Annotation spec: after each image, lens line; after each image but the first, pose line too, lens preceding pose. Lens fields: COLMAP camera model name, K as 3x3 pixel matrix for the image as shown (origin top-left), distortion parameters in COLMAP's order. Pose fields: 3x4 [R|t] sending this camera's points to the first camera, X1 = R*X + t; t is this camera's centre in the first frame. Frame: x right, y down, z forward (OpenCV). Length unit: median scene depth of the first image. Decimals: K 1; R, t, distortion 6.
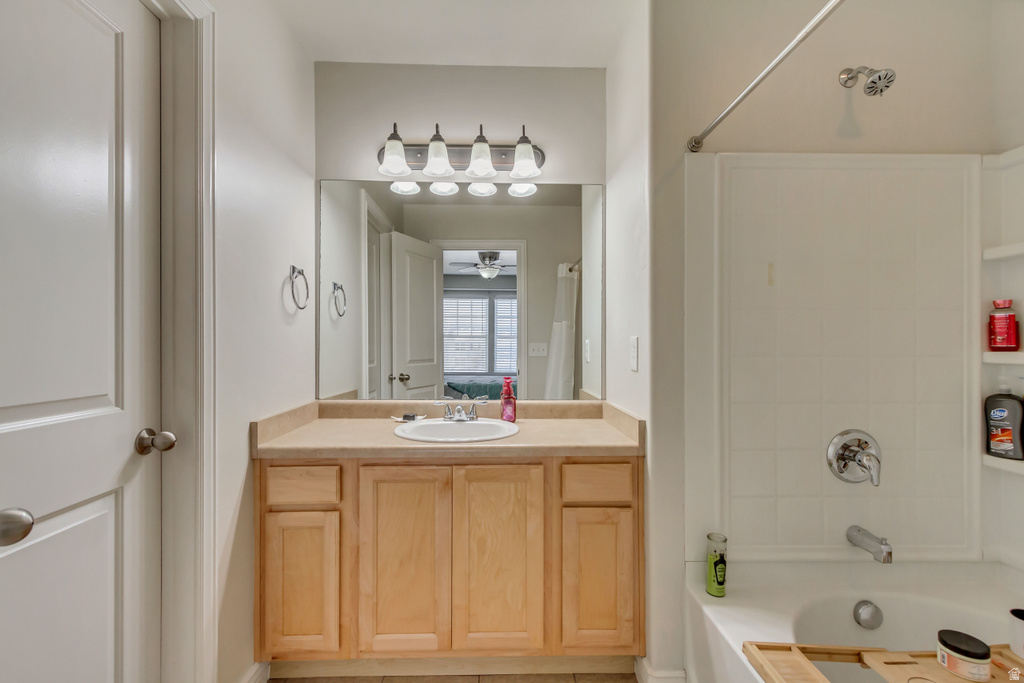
lens RADIAL K [[476.3, 0, 506.6], [0, 476.3, 337.5], [0, 0, 1]] dist [0.004183, 0.000272]
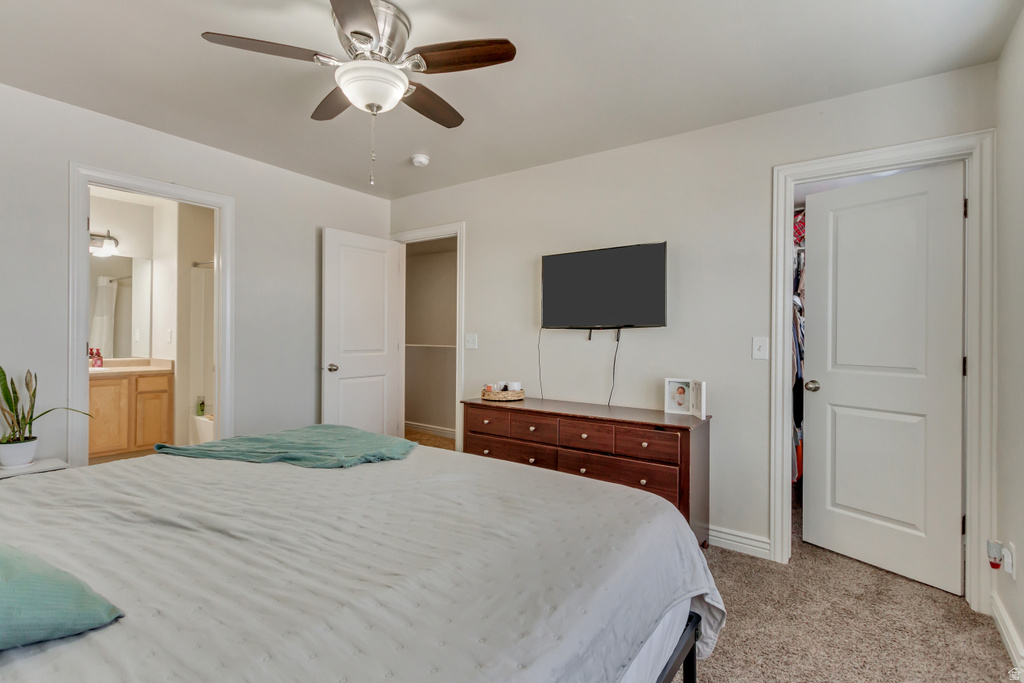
lens RADIAL K [[476.3, 0, 504.7], [0, 476.3, 337.9], [0, 0, 1]] dist [0.004183, 0.000272]
pose [[0.613363, 0.004823, 0.789787, -0.730925], [-0.022929, 0.999669, 0.011702, -0.032635], [-0.789469, -0.025286, 0.613270, -2.241771]]
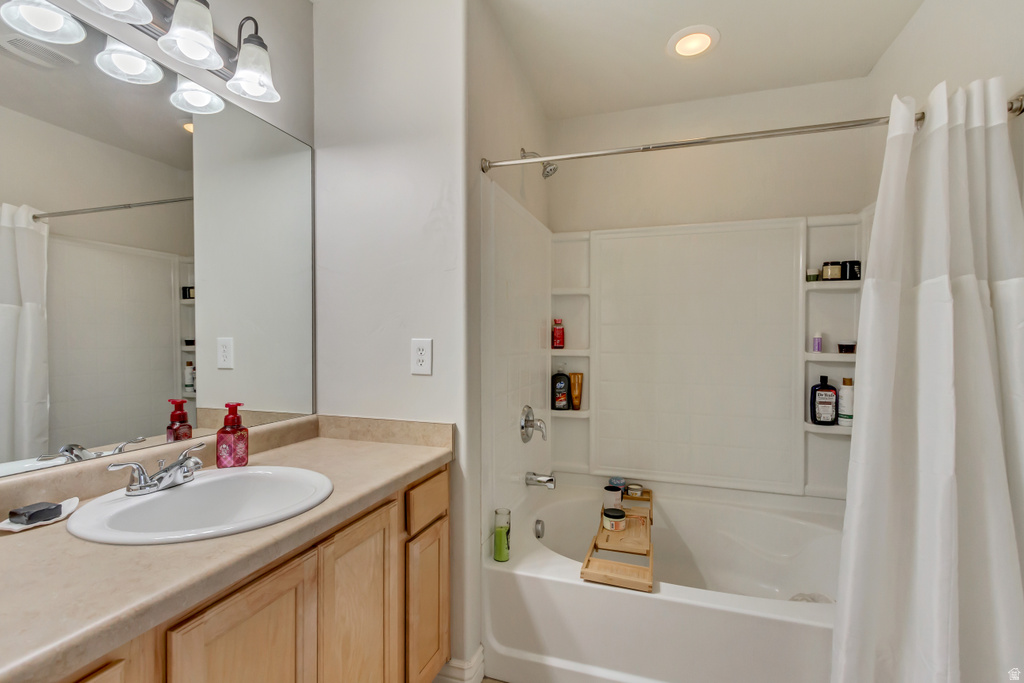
lens RADIAL K [[476.3, 0, 512.9], [0, 476.3, 343.2], [0, 0, 1]] dist [0.004183, 0.000272]
pose [[0.333267, -0.004331, 0.942823, -0.614141], [-0.021861, 0.999685, 0.012320, -0.009090], [-0.942579, -0.024717, 0.333067, 0.558632]]
